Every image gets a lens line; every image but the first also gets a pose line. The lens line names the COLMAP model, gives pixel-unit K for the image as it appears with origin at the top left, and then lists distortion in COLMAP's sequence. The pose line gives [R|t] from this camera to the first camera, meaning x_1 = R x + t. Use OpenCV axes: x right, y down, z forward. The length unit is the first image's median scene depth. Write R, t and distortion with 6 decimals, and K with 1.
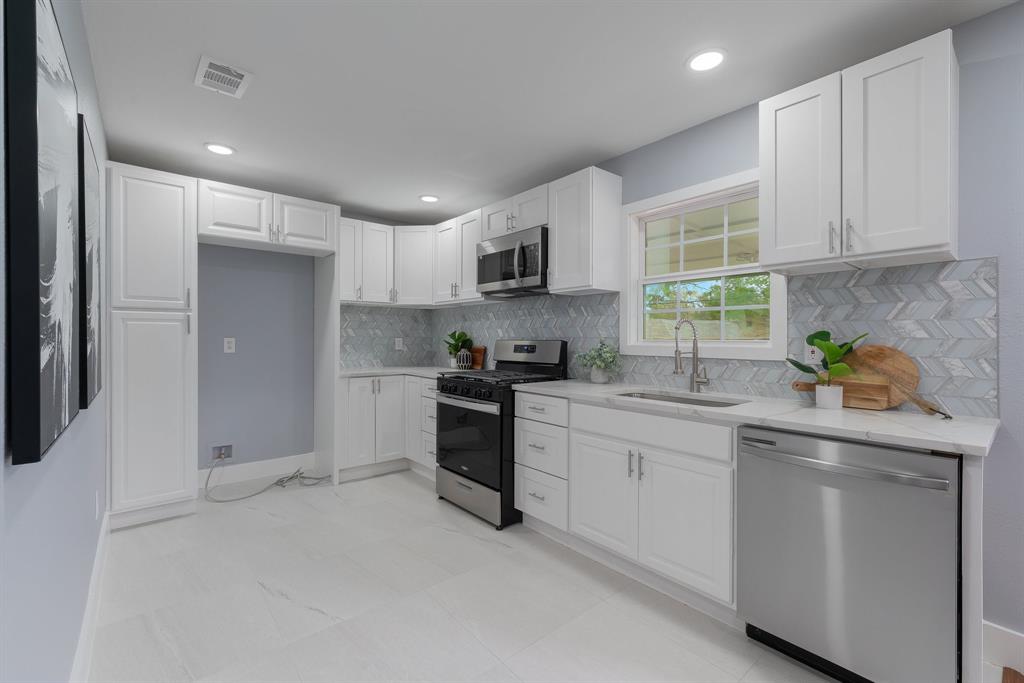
lens RADIAL K [[431.6, 0, 512.9], [0, 431.6, 342.6], [0, 0, 1]] dist [0.000269, -0.000075]
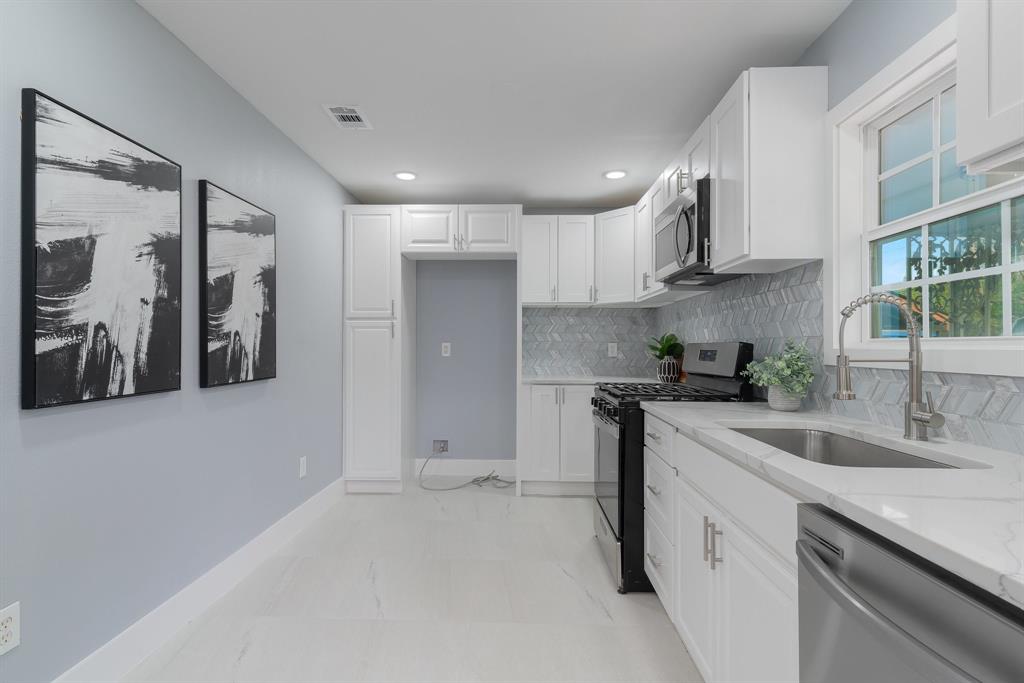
lens RADIAL K [[493.9, 0, 509.2], [0, 493.9, 347.7], [0, 0, 1]] dist [-0.003578, -0.001700]
pose [[0.742195, 0.000565, -0.670183, 0.397275], [-0.008561, 0.999926, -0.008637, 0.014499], [0.670129, 0.012148, 0.742145, 0.220738]]
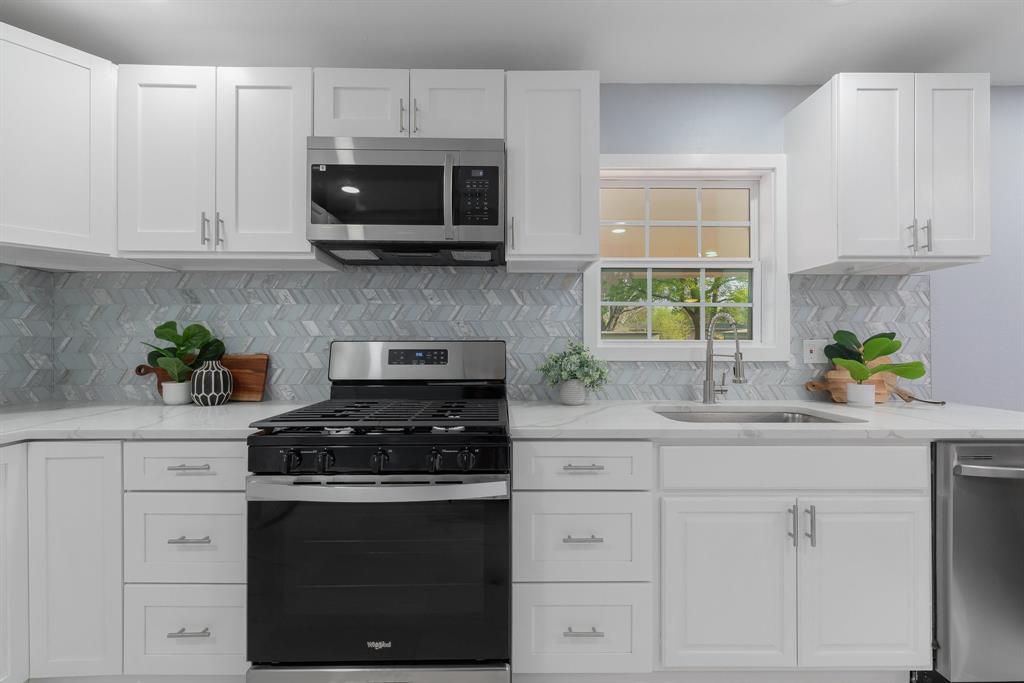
lens RADIAL K [[401.1, 0, 512.4], [0, 401.1, 344.8], [0, 0, 1]] dist [0.000229, 0.000380]
pose [[0.639238, -0.001618, 0.769008, -0.352828], [0.009116, 0.999943, -0.005474, 0.003535], [-0.768955, 0.010509, 0.639216, 0.696994]]
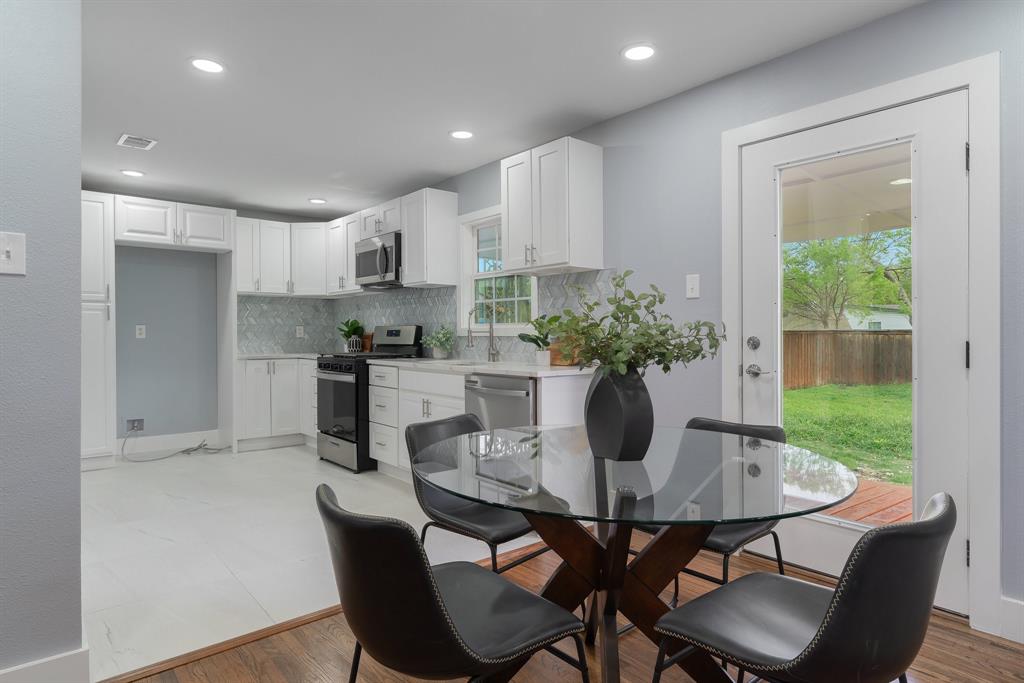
lens RADIAL K [[578.2, 0, 515.9], [0, 578.2, 345.0], [0, 0, 1]] dist [0.004464, -0.001210]
pose [[0.999984, -0.004061, 0.003992, 0.428330], [0.004030, 0.999962, 0.007682, 0.043285], [-0.004023, -0.007665, 0.999963, -0.696004]]
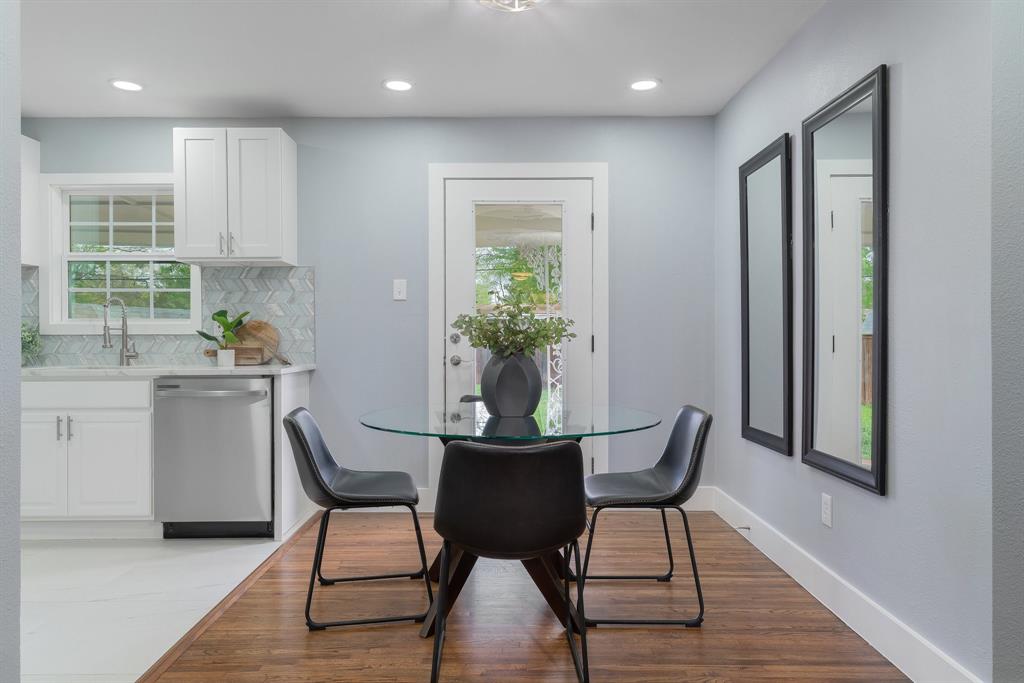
lens RADIAL K [[685.0, 0, 505.9], [0, 685.0, 338.5], [0, 0, 1]] dist [0.005937, 0.005761]
pose [[0.642137, -0.006883, 0.766559, -0.247000], [0.014301, 0.999893, -0.003001, 0.056130], [-0.766456, 0.012889, 0.642167, -0.730290]]
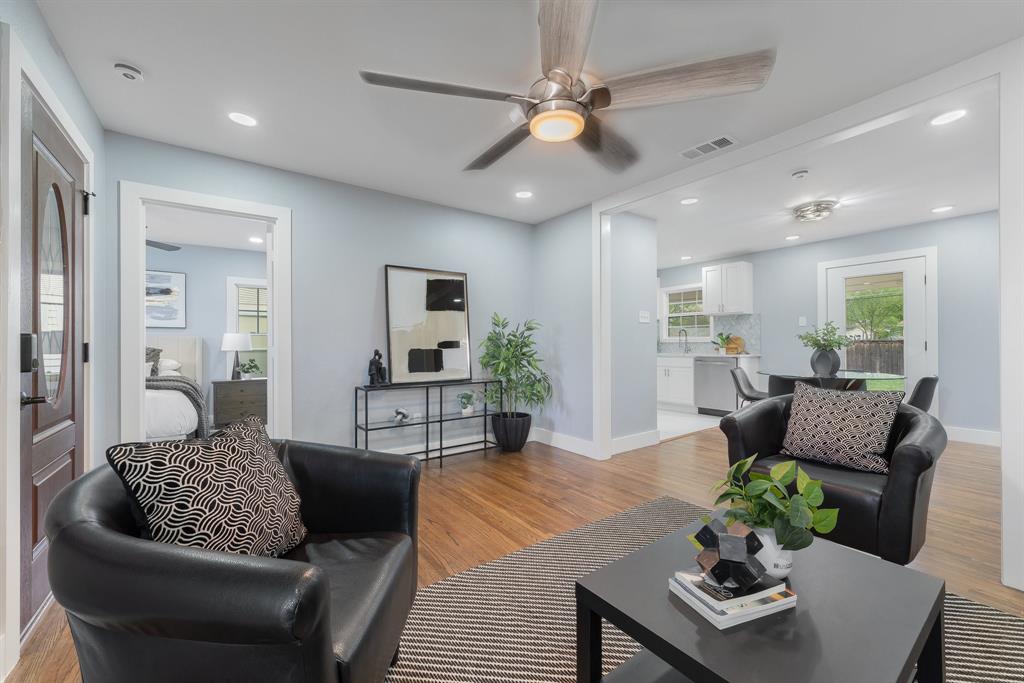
lens RADIAL K [[401.1, 0, 510.1], [0, 401.1, 345.3], [0, 0, 1]] dist [0.000229, 0.000380]
pose [[0.996998, -0.011096, -0.076623, -0.523827], [0.010451, 0.999907, -0.008816, 0.059699], [0.076714, 0.007989, 0.997021, -1.670351]]
